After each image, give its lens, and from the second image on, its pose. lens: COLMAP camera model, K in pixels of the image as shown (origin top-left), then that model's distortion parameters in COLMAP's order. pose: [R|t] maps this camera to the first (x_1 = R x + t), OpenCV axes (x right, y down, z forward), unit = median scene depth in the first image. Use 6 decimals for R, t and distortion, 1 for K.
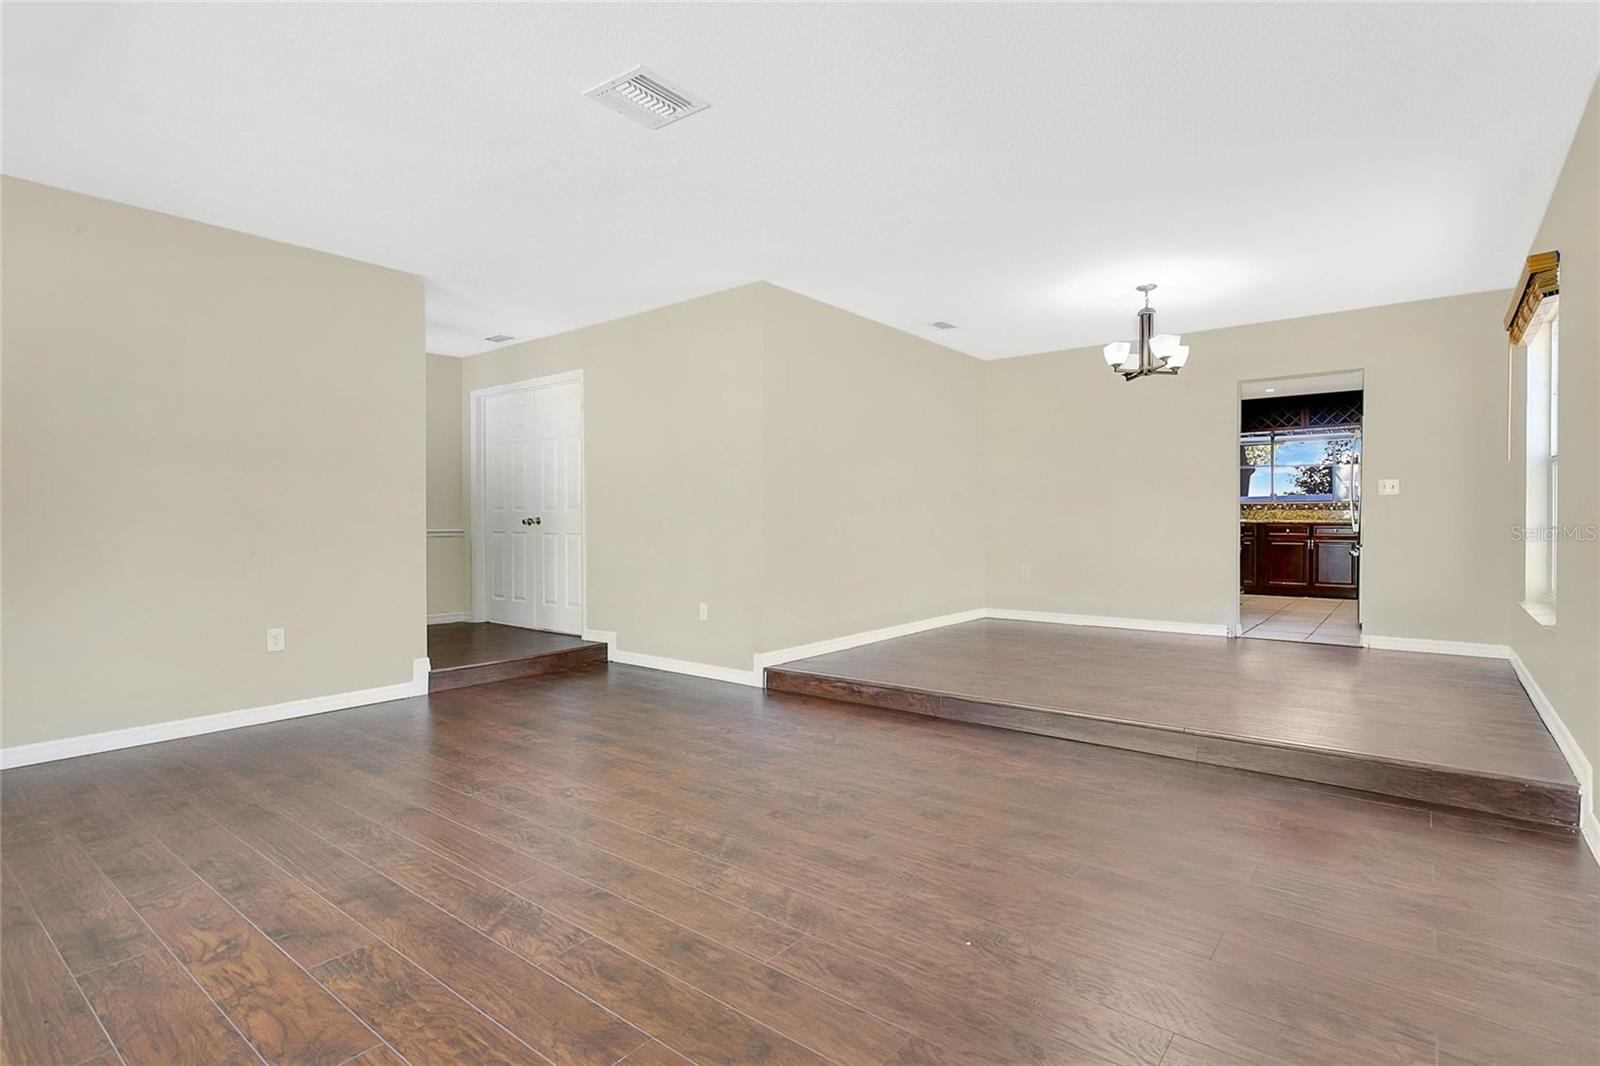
lens RADIAL K [[782.7, 0, 800.0], [0, 782.7, 533.0], [0, 0, 1]] dist [0.000097, -0.000068]
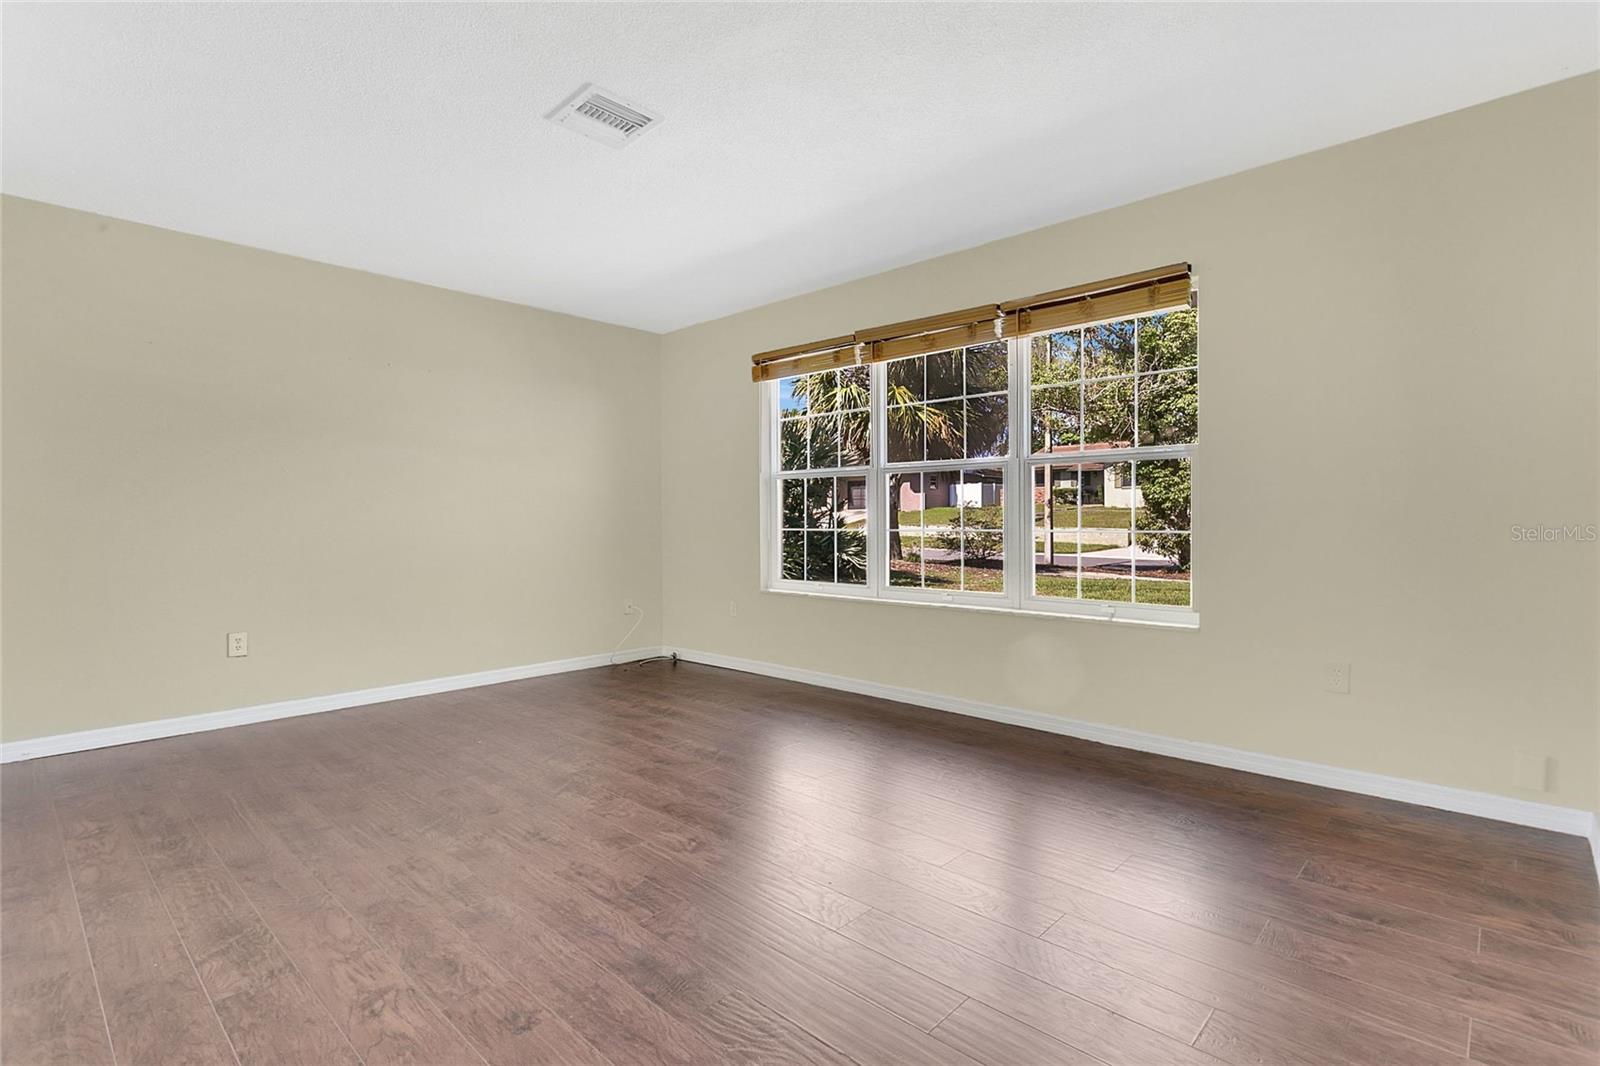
lens RADIAL K [[782.7, 0, 800.0], [0, 782.7, 533.0], [0, 0, 1]] dist [0.000097, -0.000068]
pose [[-0.996393, 0.006654, 0.084598, -0.485269], [0.009230, 0.999504, 0.030095, -0.037508], [-0.084356, 0.030768, -0.995961, 1.828842]]
